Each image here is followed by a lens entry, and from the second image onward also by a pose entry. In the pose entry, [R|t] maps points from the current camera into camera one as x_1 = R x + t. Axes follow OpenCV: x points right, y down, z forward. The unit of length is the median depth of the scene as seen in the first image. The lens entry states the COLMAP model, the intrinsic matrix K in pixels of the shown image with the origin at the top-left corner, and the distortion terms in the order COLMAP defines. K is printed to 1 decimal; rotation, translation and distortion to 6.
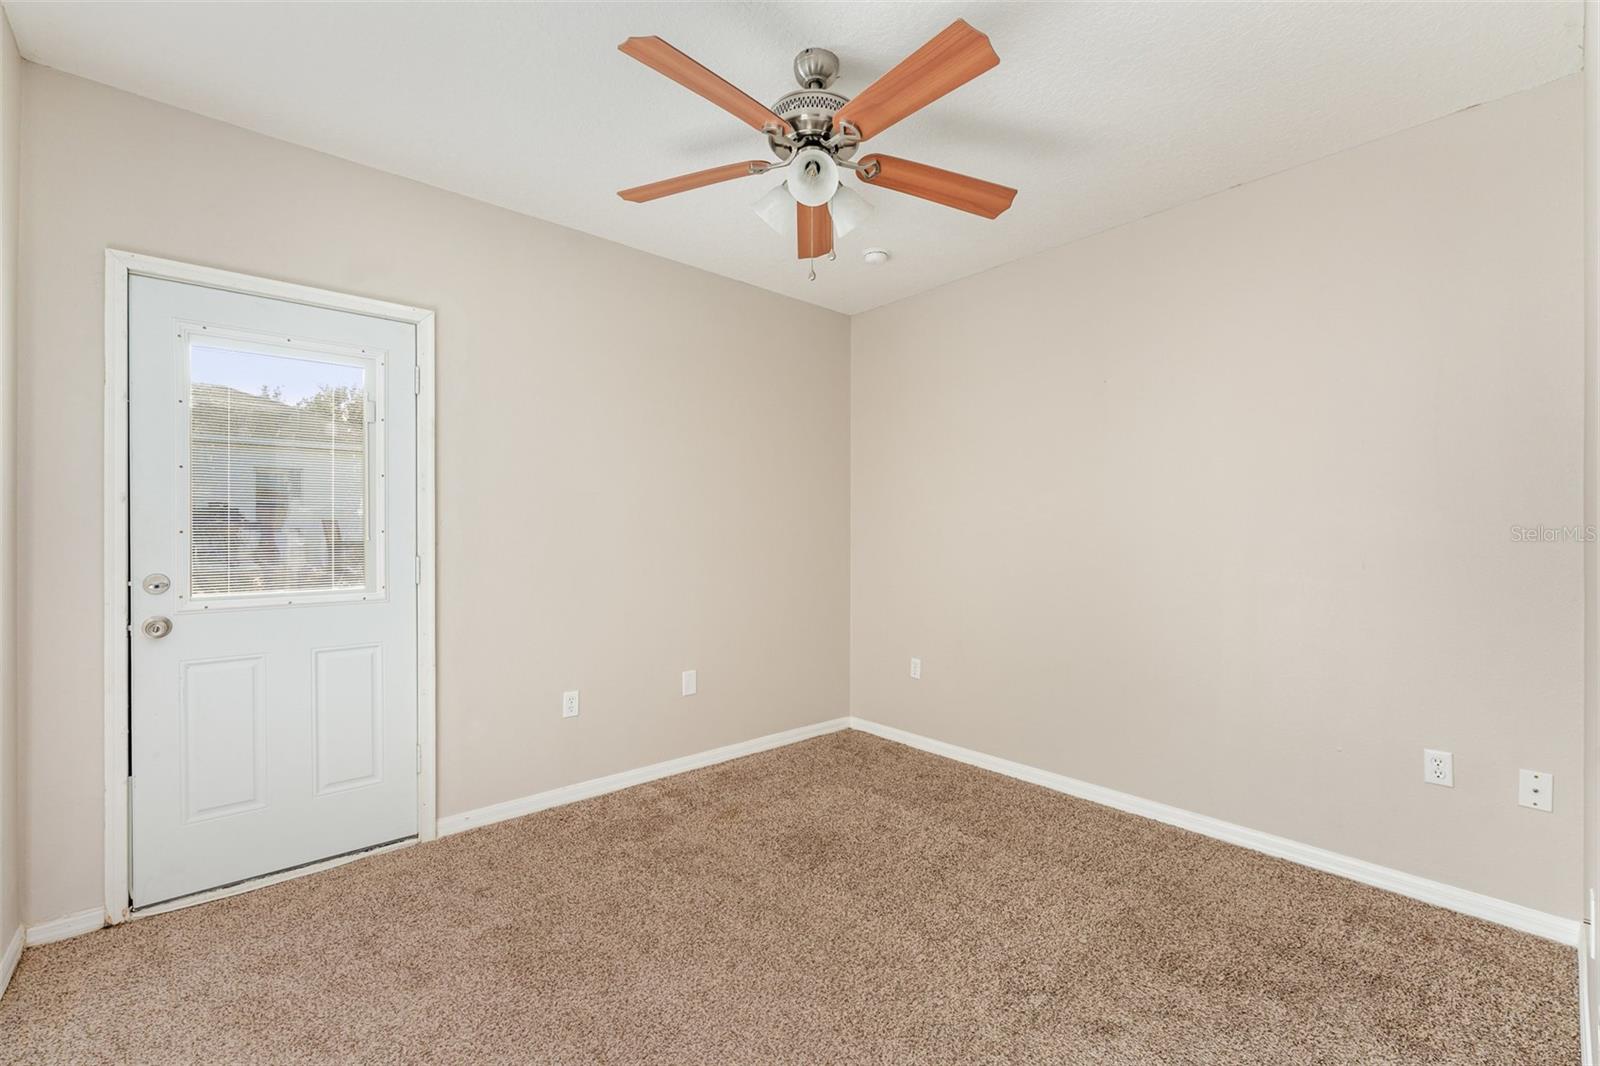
lens RADIAL K [[673.6, 0, 800.0], [0, 673.6, 533.0], [0, 0, 1]] dist [0.000708, 0.000173]
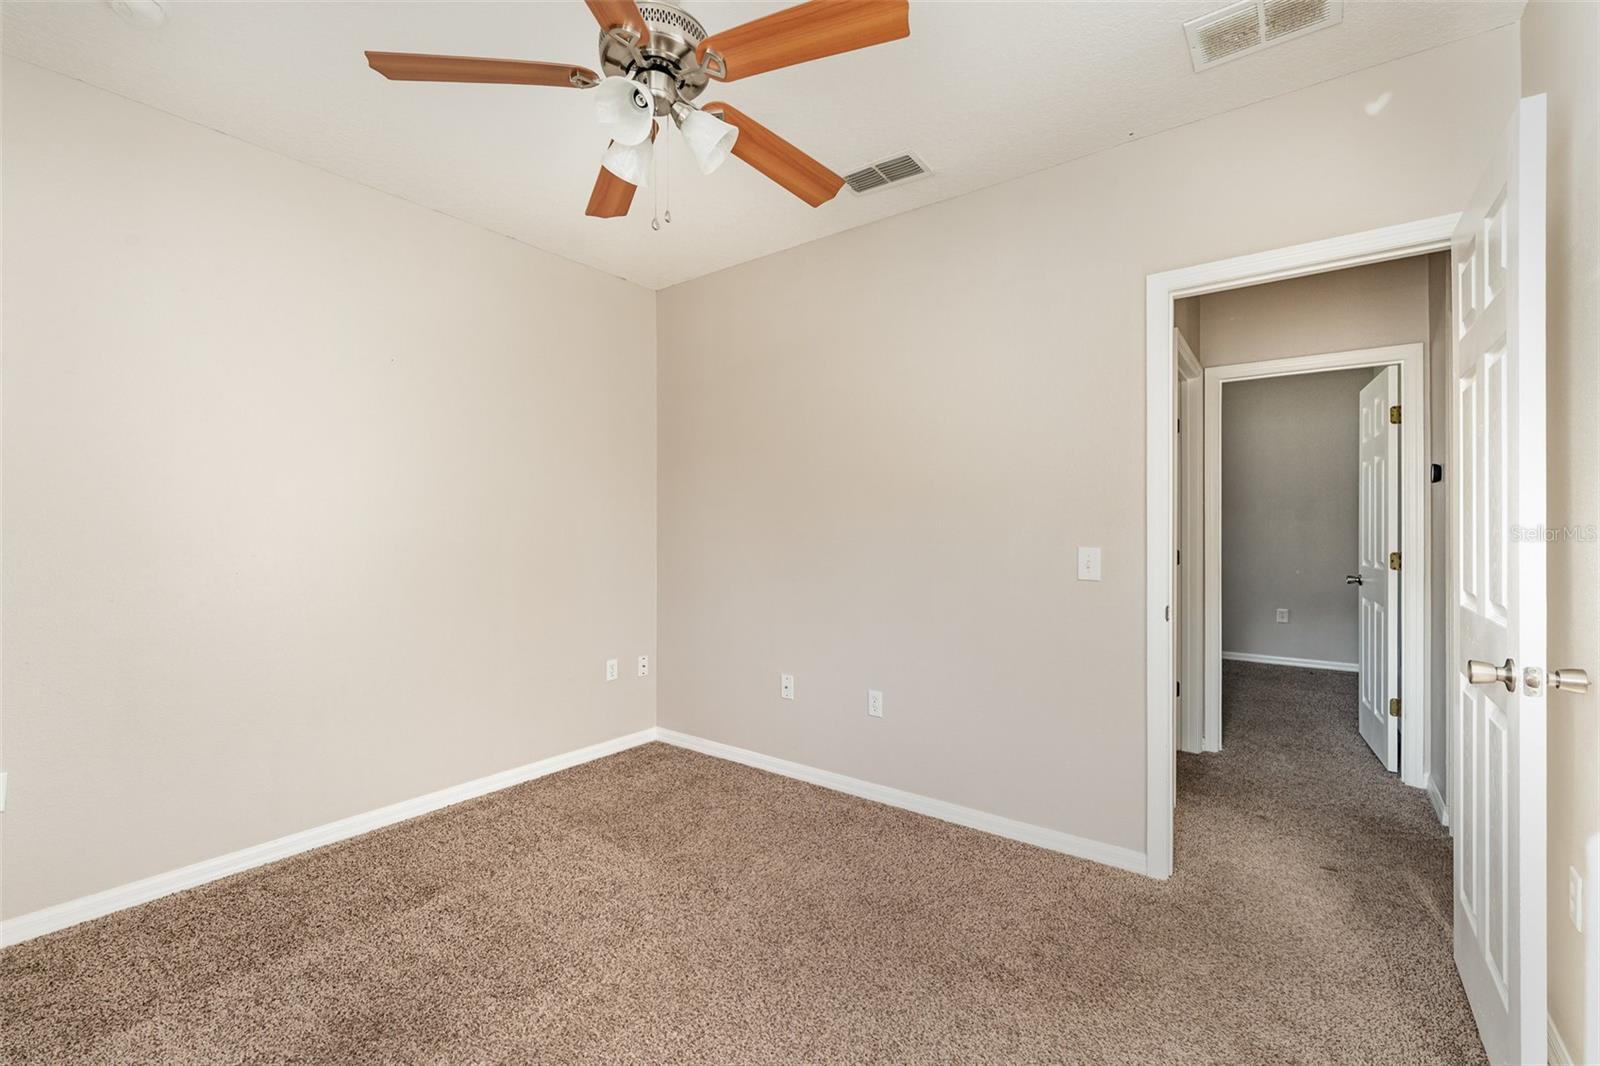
lens RADIAL K [[673.6, 0, 800.0], [0, 673.6, 533.0], [0, 0, 1]] dist [0.000708, 0.000173]
pose [[-0.211693, -0.001153, 0.977336, -0.759764], [-0.004552, 0.999990, 0.000194, 0.008540], [-0.977326, -0.004408, -0.211696, 0.894721]]
